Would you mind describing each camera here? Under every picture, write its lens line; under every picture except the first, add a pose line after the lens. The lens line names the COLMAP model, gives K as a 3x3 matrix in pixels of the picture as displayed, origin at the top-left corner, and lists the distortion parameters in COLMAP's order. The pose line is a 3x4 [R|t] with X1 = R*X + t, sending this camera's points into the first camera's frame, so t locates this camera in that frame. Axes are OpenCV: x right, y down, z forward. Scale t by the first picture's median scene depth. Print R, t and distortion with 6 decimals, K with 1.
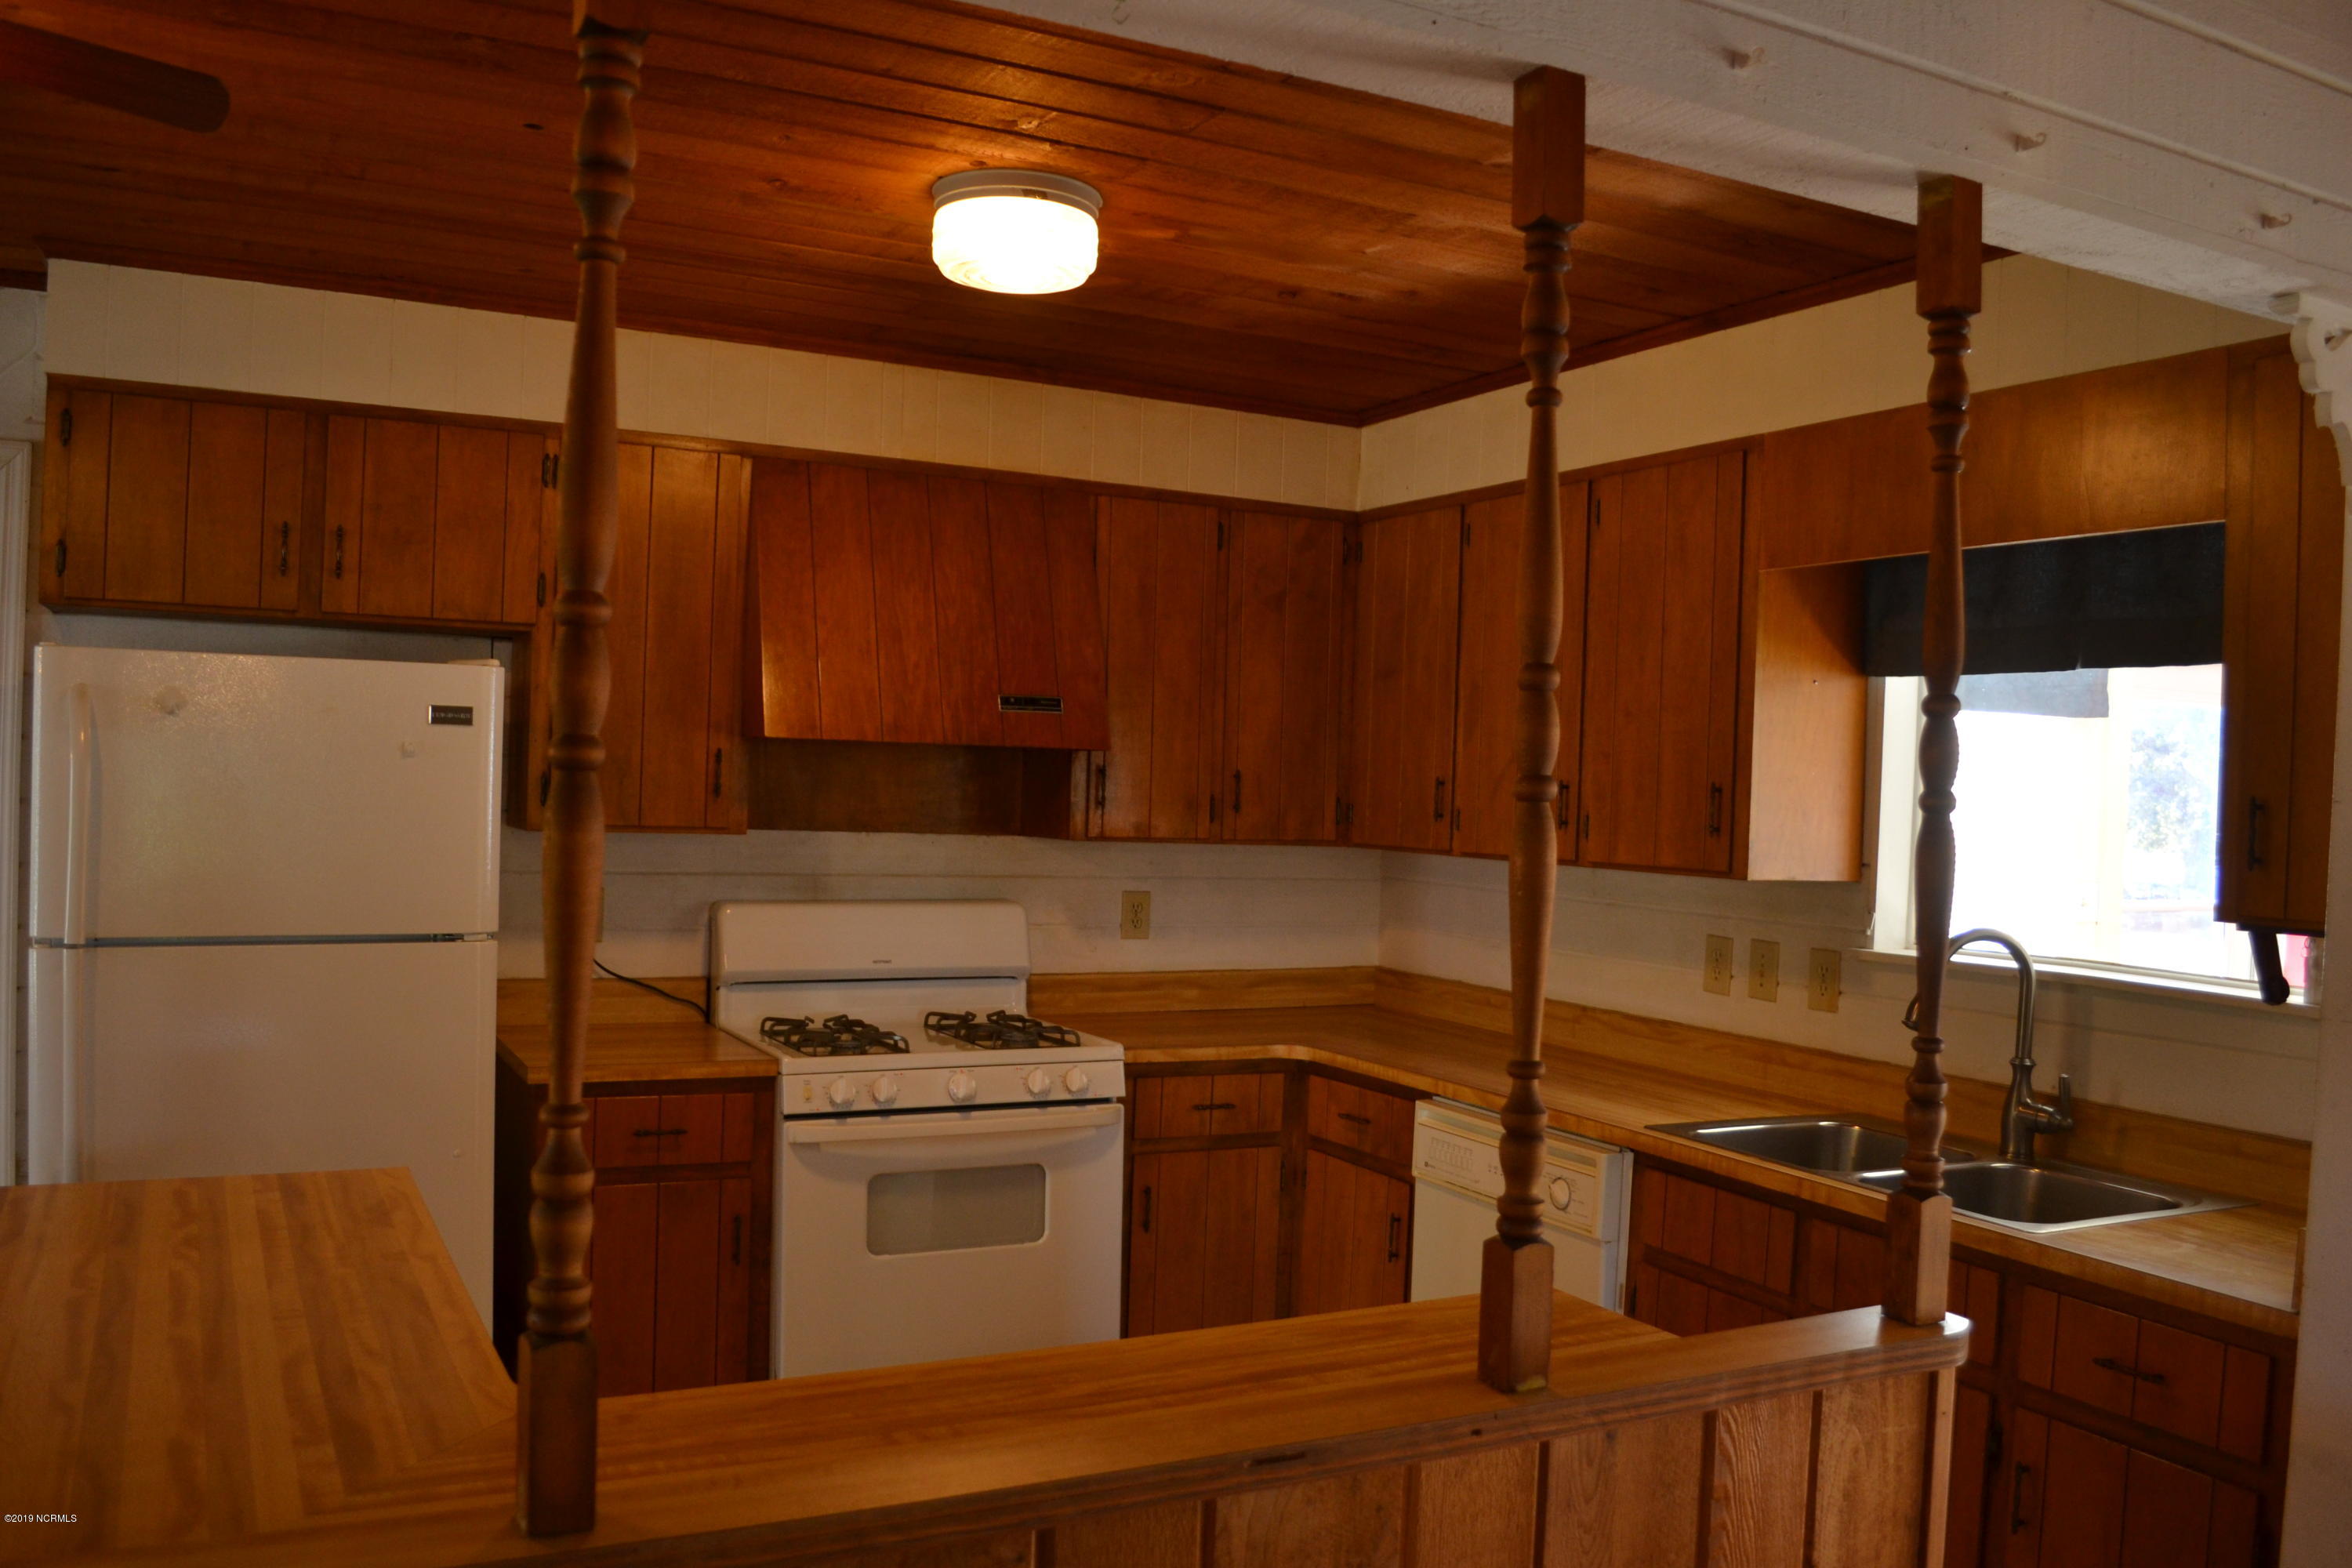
lens RADIAL K [[1883.7, 0, 1171.0], [0, 1883.7, 805.6], [0, 0, 1]] dist [-0.078787, 0.007003]
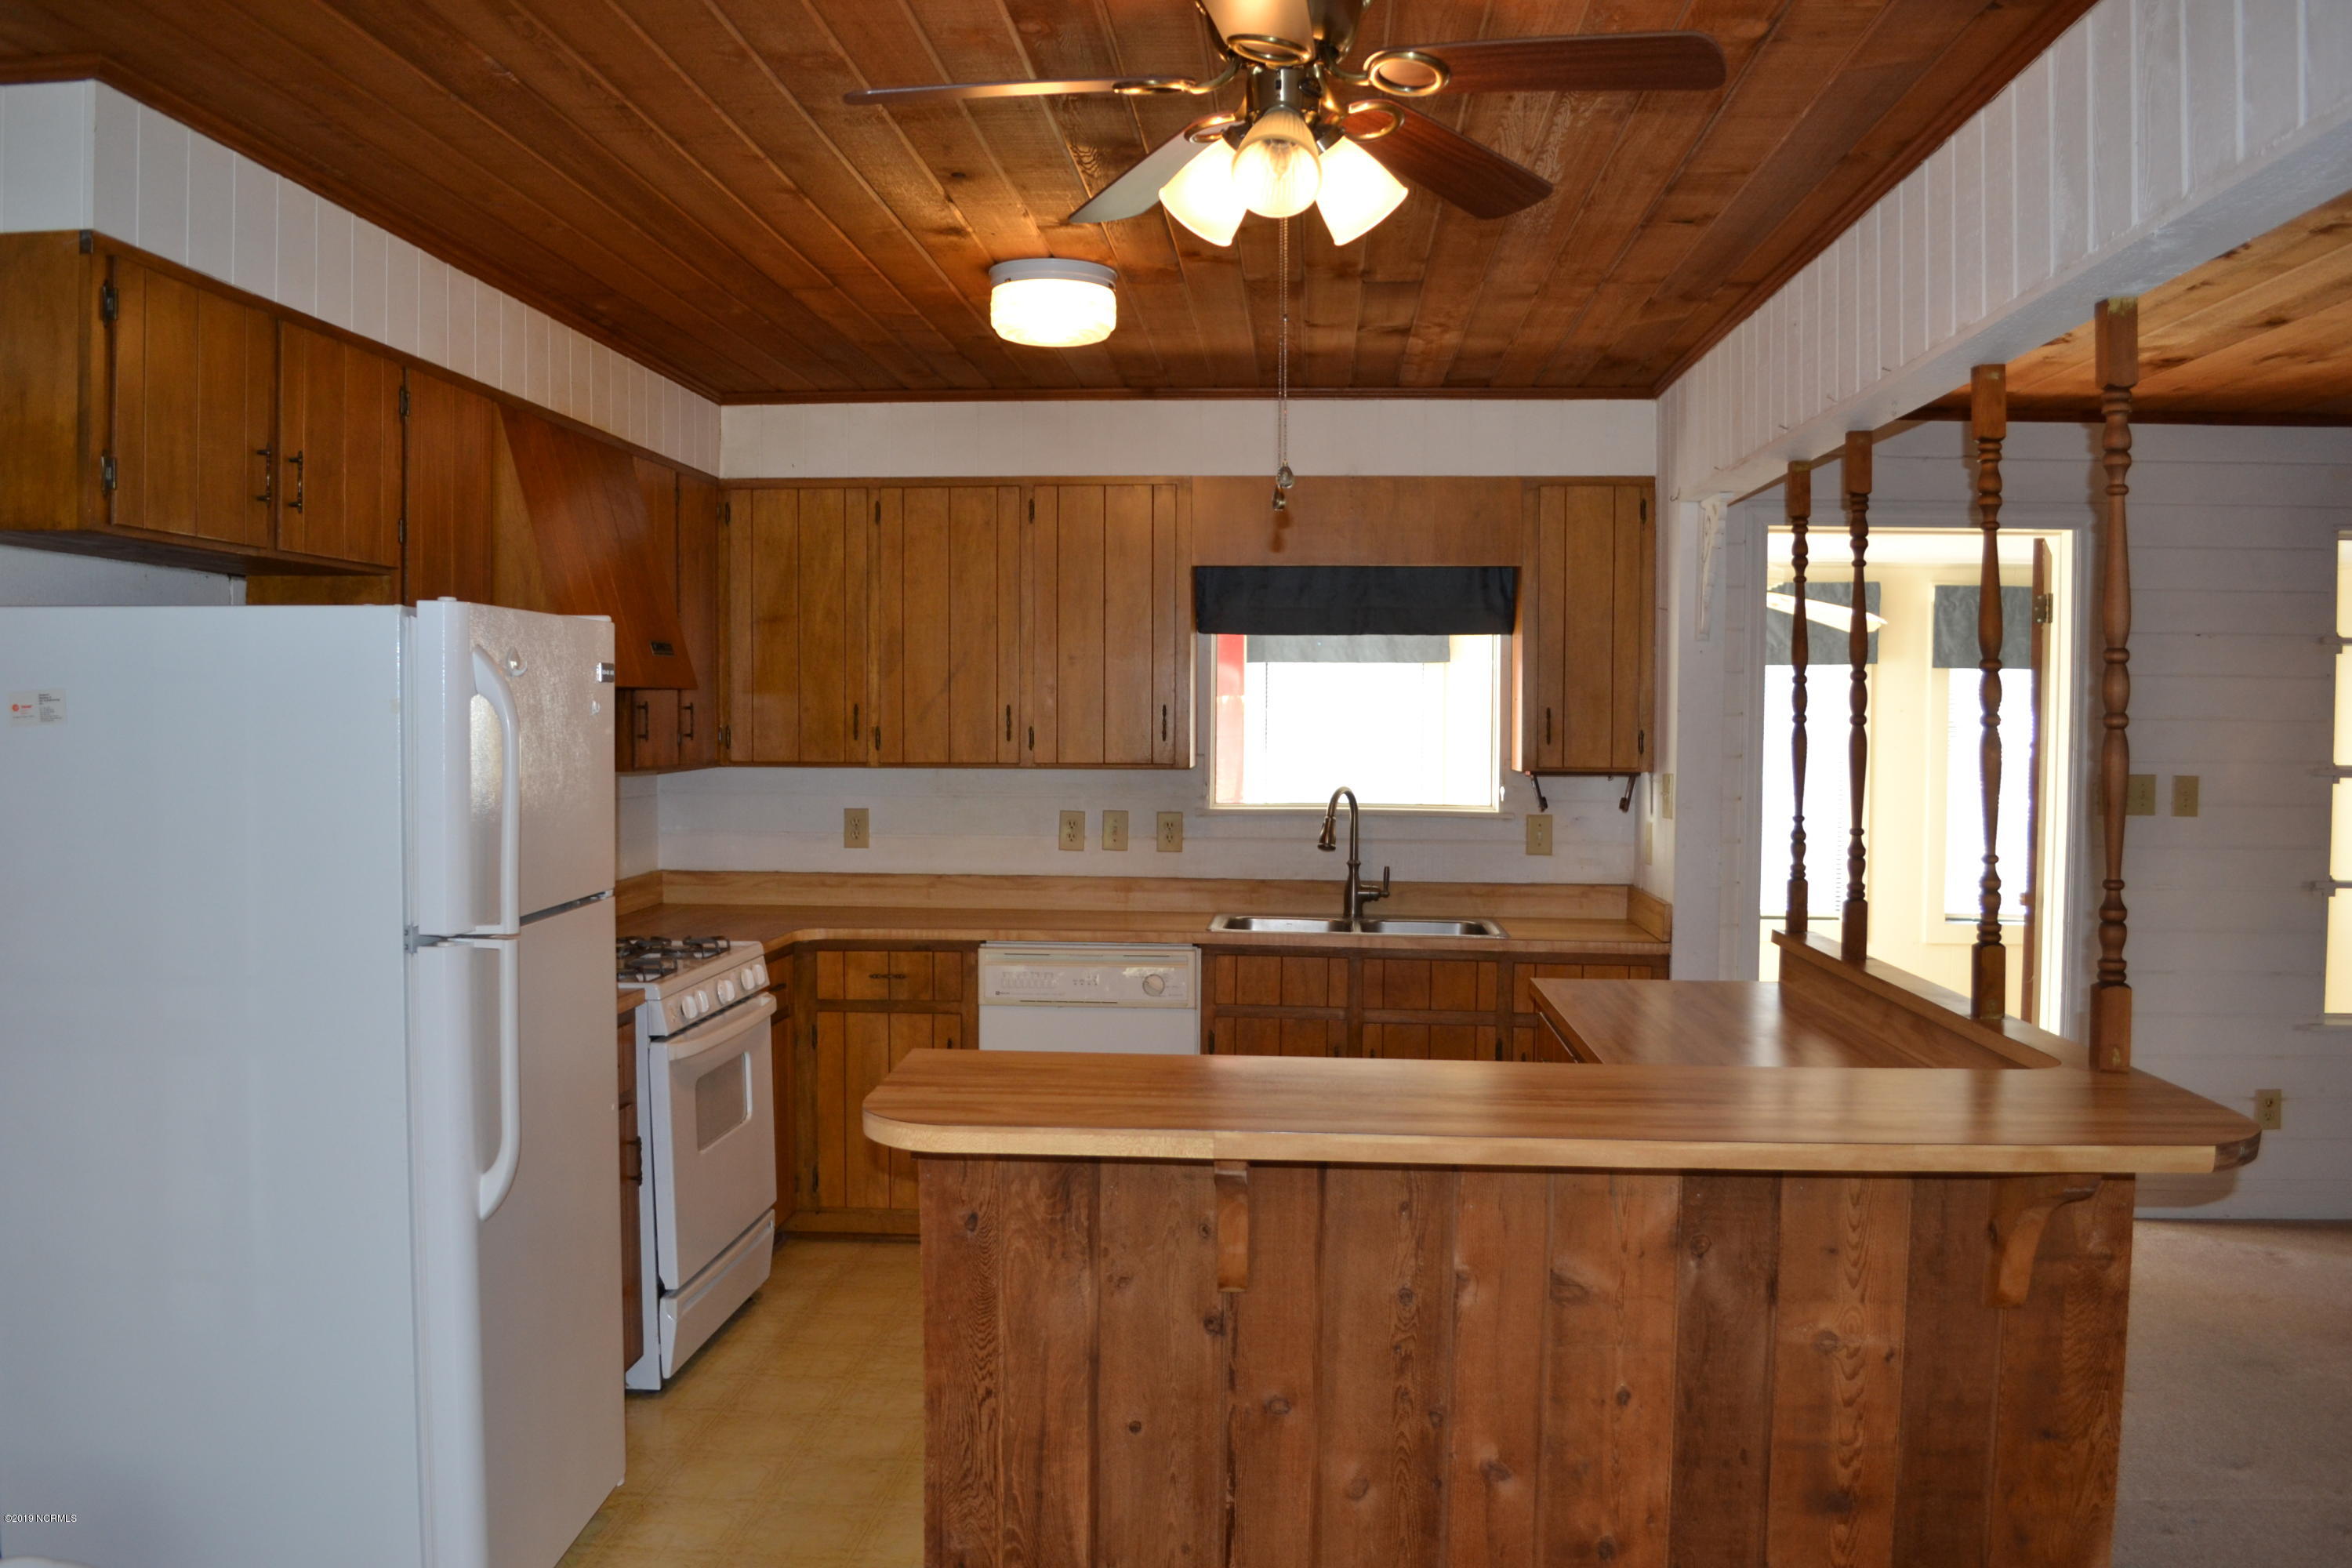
lens RADIAL K [[1883.7, 0, 1171.0], [0, 1883.7, 805.6], [0, 0, 1]] dist [-0.078787, 0.007003]
pose [[0.518313, -0.072998, 0.852070, -1.013446], [0.023420, 0.997188, 0.071184, -0.039528], [-0.854870, -0.016940, 0.518565, 0.207376]]
